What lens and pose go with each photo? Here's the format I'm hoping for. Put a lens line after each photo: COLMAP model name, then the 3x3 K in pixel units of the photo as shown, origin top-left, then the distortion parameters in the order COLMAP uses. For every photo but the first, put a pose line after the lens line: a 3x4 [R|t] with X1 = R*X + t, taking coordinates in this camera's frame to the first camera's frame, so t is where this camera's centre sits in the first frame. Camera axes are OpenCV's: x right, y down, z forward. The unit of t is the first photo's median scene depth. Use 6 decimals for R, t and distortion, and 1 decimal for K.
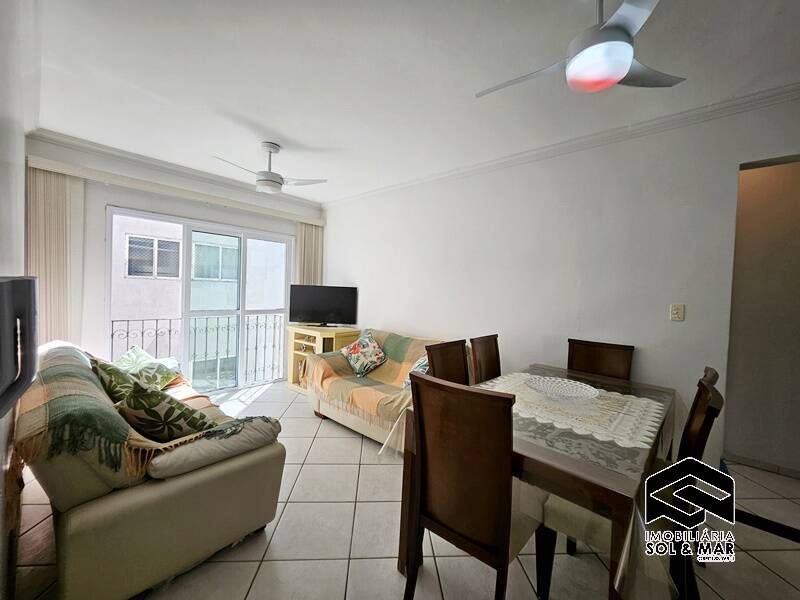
lens RADIAL K [[318.0, 0, 401.8], [0, 318.0, 298.7], [0, 0, 1]] dist [-0.001181, -0.000673]
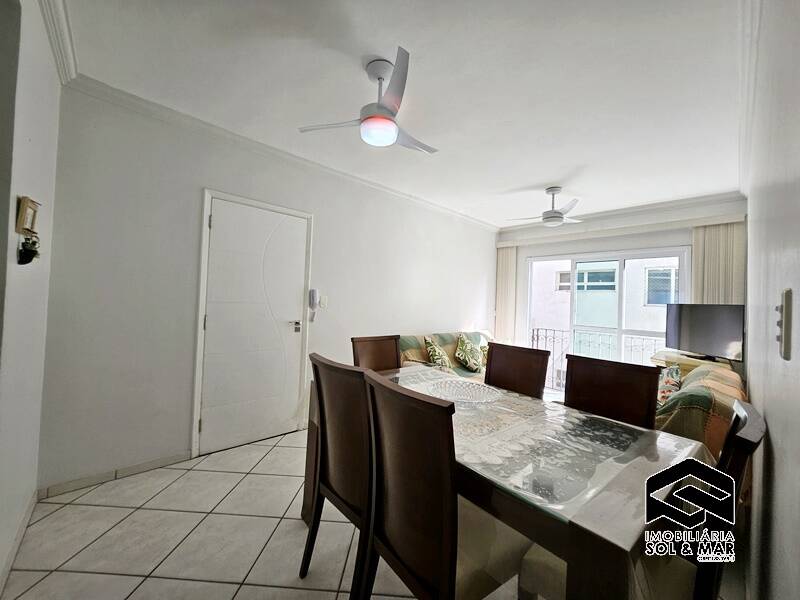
lens RADIAL K [[318.0, 0, 398.0], [0, 318.0, 294.9], [0, 0, 1]] dist [-0.001181, -0.000673]
pose [[-0.105543, -0.058495, -0.992693, 0.827605], [-0.069759, 0.996245, -0.051288, 0.039614], [0.991965, 0.063836, -0.109227, 0.517425]]
